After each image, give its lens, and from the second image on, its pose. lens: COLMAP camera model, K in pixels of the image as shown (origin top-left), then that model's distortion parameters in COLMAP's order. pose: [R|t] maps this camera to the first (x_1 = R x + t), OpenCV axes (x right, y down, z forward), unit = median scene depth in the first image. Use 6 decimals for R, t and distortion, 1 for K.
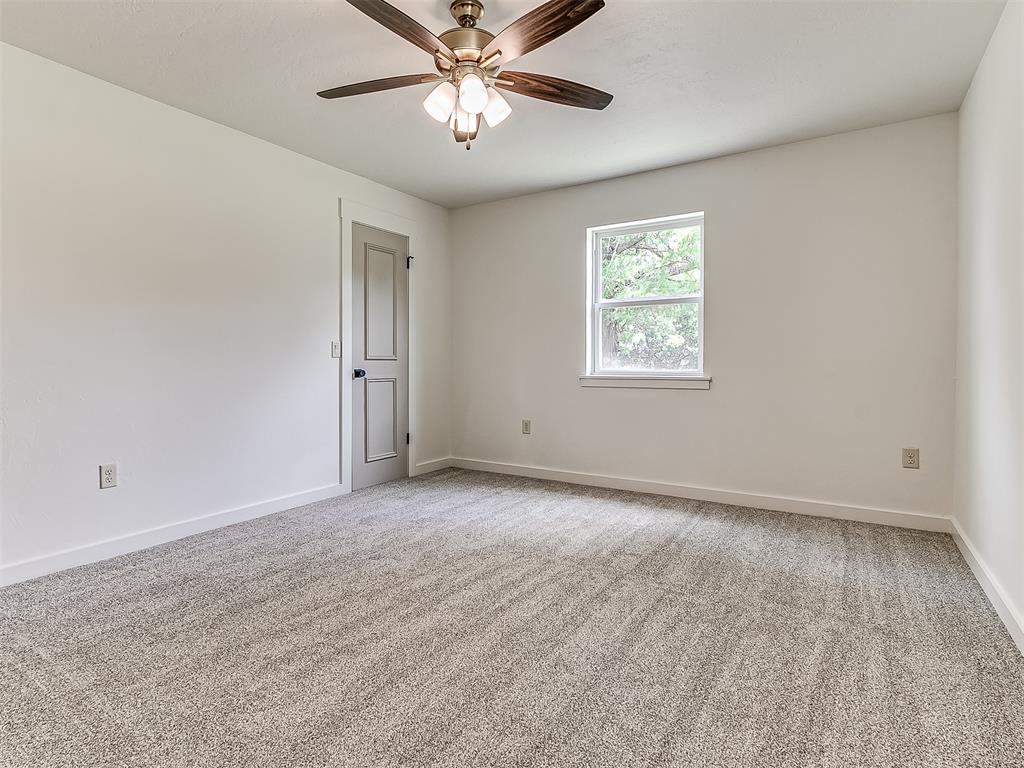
lens RADIAL K [[535.3, 0, 504.7], [0, 535.3, 382.4], [0, 0, 1]] dist [0.001041, 0.000380]
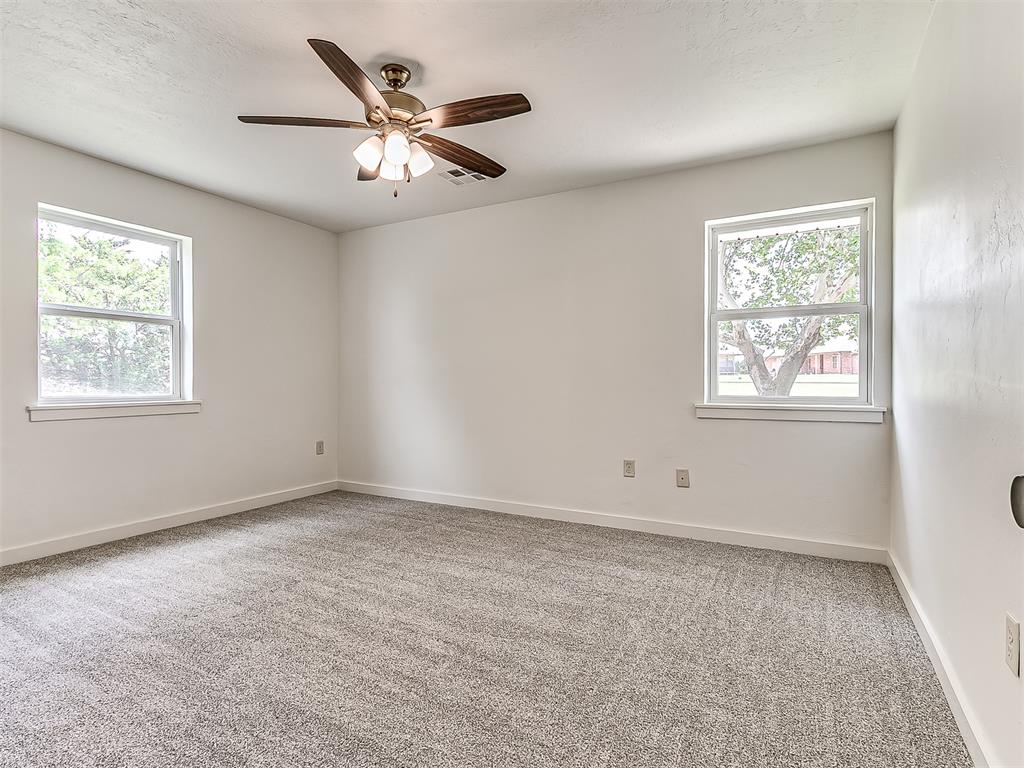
lens RADIAL K [[535.3, 0, 504.7], [0, 535.3, 382.4], [0, 0, 1]] dist [0.001041, 0.000380]
pose [[-0.064985, 0.003124, 0.997881, -0.845723], [0.040174, 0.999193, -0.000512, -0.024438], [-0.997077, 0.040055, -0.065058, 0.588452]]
